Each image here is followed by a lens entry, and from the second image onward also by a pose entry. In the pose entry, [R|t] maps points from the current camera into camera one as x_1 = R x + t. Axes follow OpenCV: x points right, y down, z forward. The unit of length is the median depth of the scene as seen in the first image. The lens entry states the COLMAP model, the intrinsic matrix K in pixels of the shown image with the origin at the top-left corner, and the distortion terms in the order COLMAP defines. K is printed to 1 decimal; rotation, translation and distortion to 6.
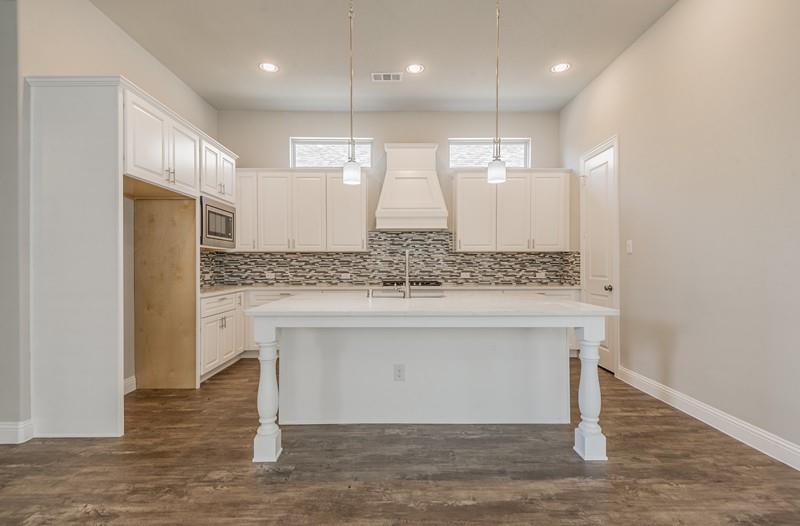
lens RADIAL K [[379.4, 0, 396.7], [0, 379.4, 265.3], [0, 0, 1]] dist [0.010099, 0.000060]
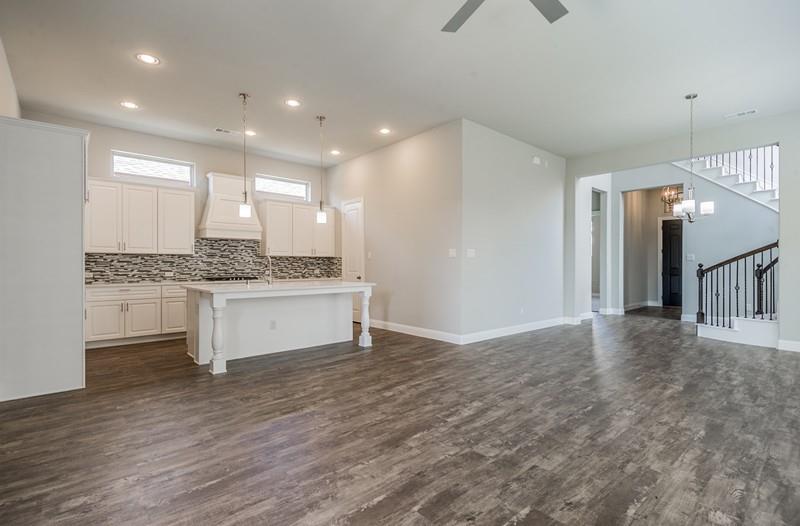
lens RADIAL K [[379.4, 0, 399.7], [0, 379.4, 264.5], [0, 0, 1]] dist [0.010099, 0.000060]
pose [[0.757627, 0.001736, 0.652686, -0.378117], [-0.000109, 0.999997, -0.002533, 0.000474], [-0.652688, 0.001848, 0.757624, -0.401259]]
